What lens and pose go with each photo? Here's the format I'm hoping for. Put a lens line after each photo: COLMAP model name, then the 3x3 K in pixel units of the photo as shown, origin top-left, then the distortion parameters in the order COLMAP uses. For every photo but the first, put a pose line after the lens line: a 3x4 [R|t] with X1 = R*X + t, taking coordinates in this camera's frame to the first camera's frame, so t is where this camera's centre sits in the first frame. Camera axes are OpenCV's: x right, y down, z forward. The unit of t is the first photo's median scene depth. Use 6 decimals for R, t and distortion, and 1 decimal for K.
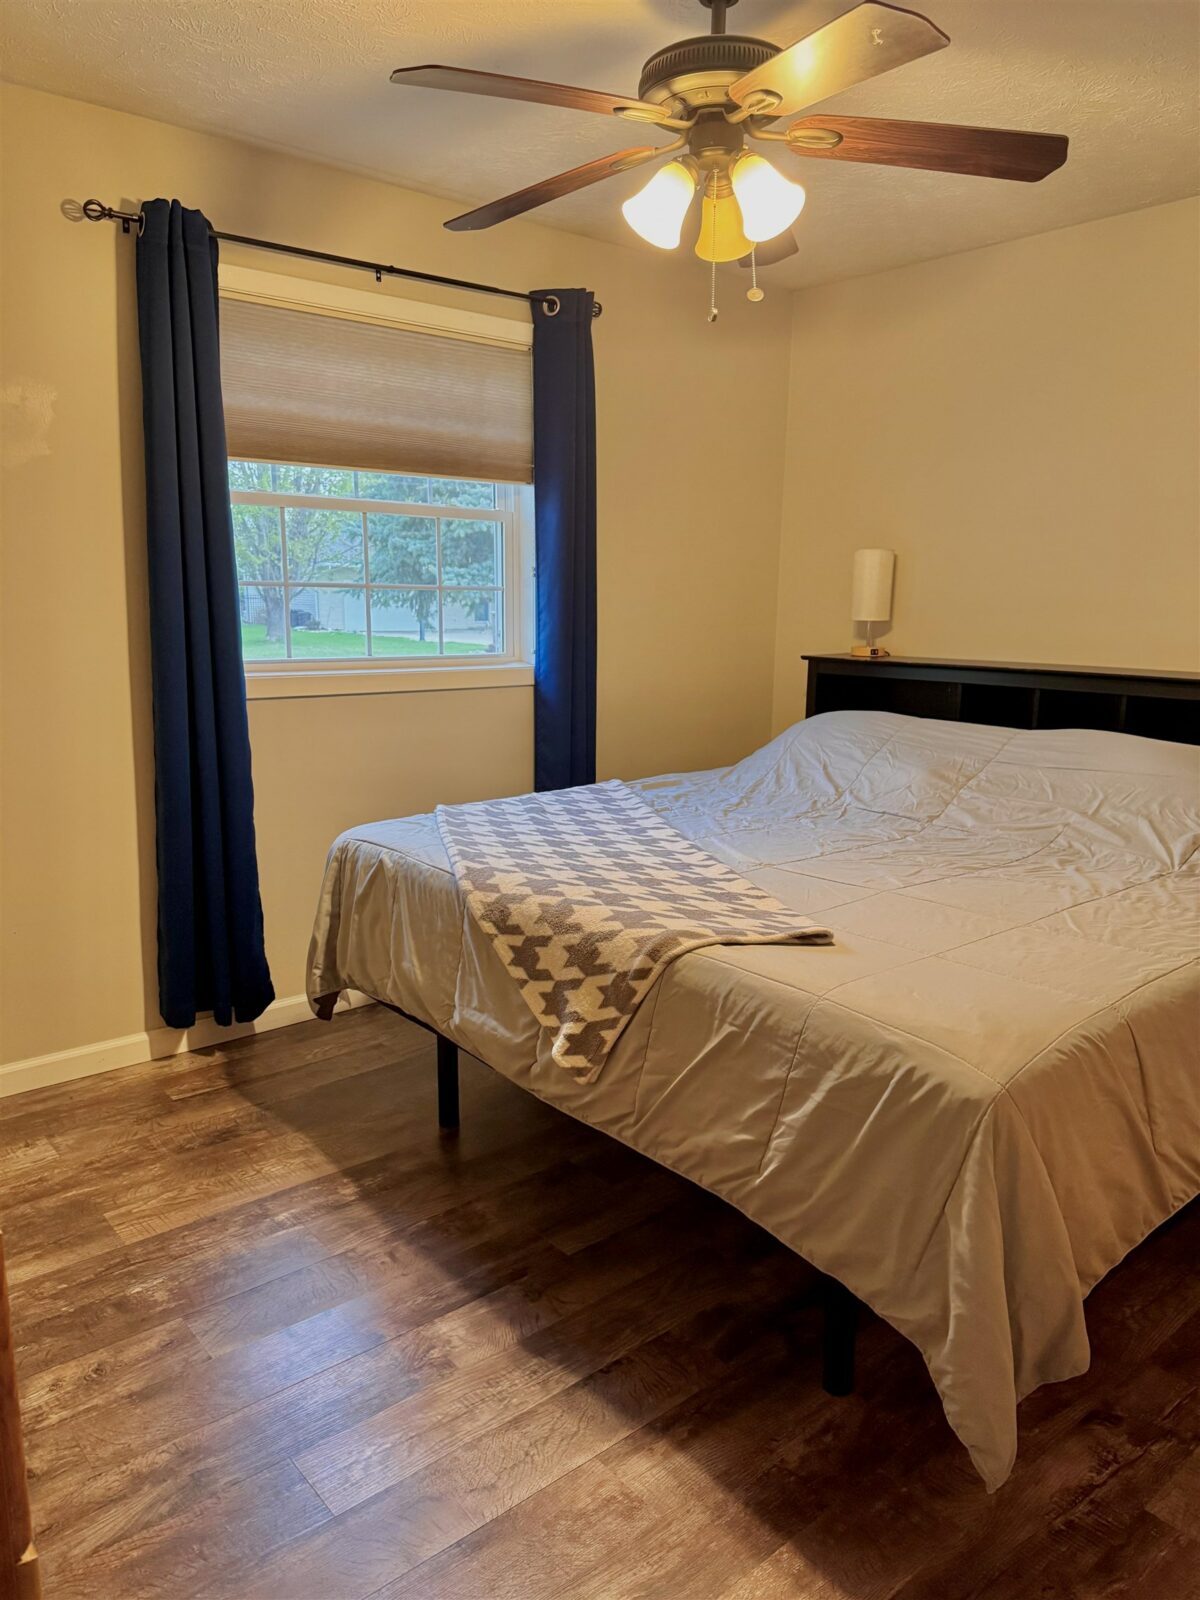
lens RADIAL K [[1115.6, 0, 591.5], [0, 1115.6, 801.7], [0, 0, 1]] dist [0.118245, -0.166641]
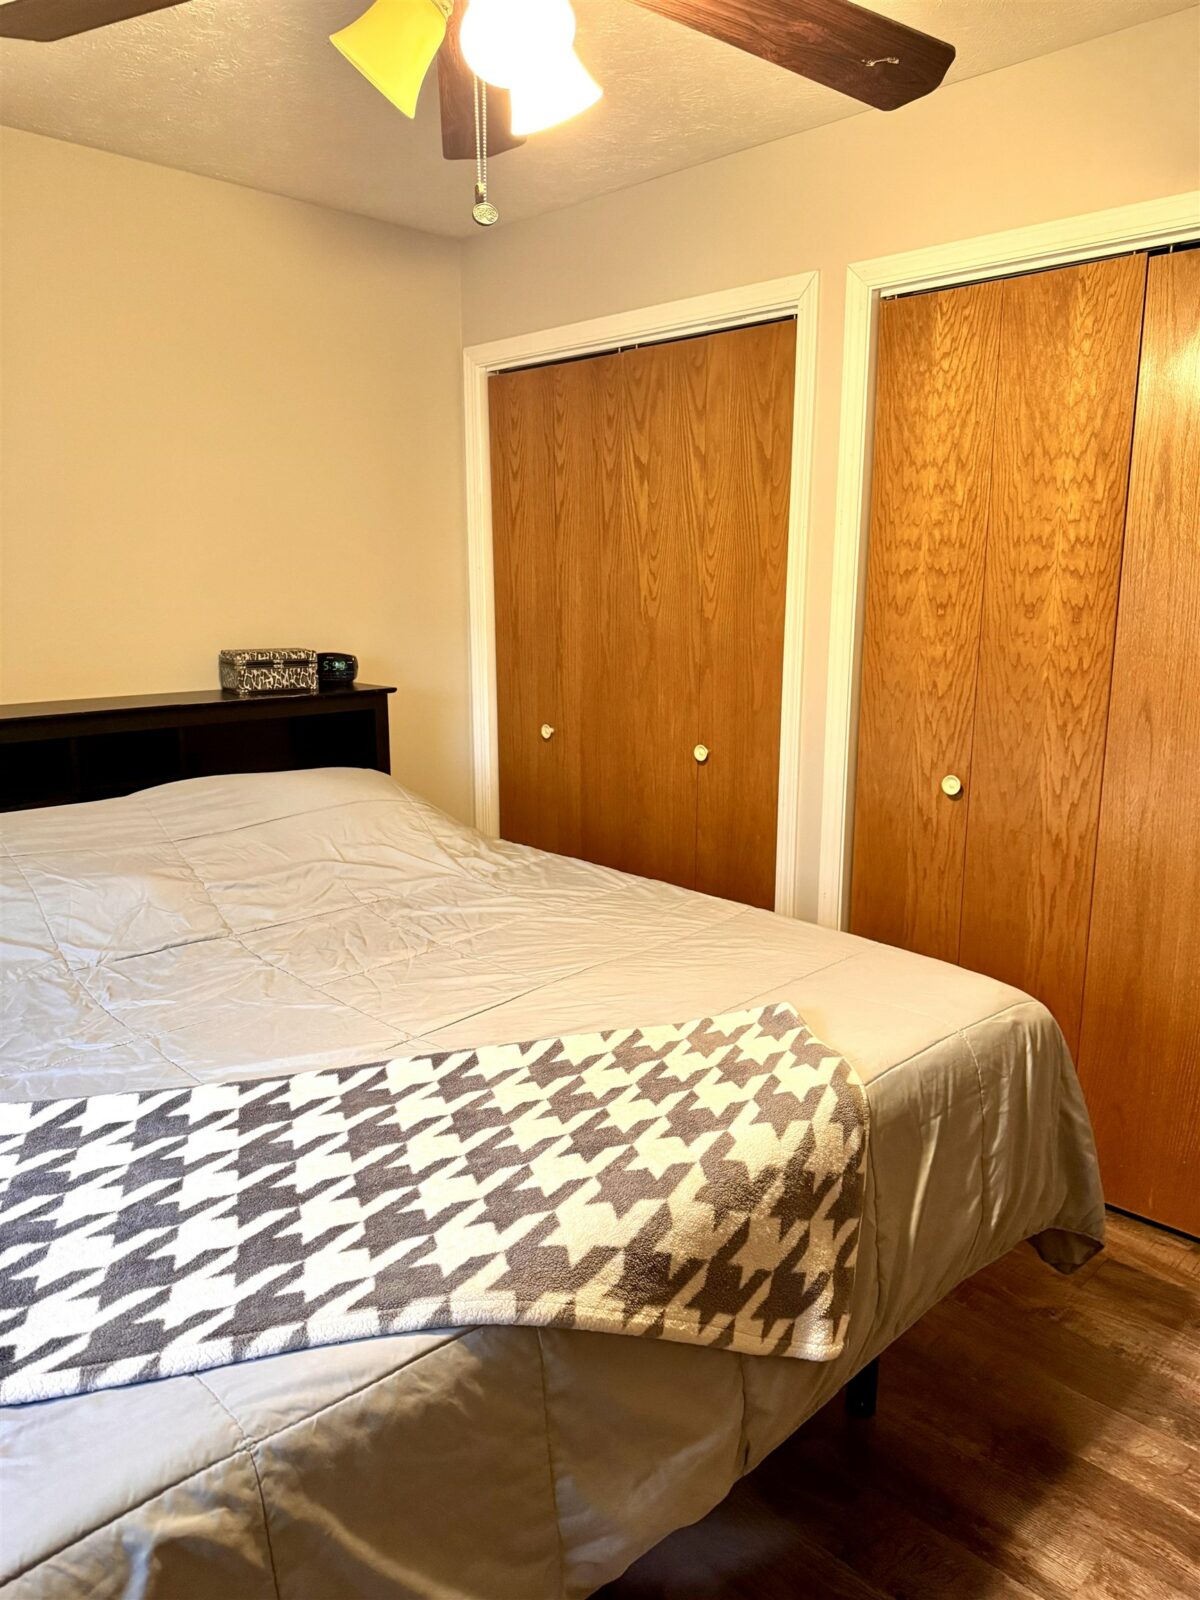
lens RADIAL K [[1115.6, 0, 591.5], [0, 1115.6, 801.7], [0, 0, 1]] dist [0.118245, -0.166641]
pose [[-0.062193, -0.225988, 0.972143, -0.587415], [0.177498, 0.955997, 0.233590, -0.262167], [-0.982154, 0.187081, -0.019344, 1.056400]]
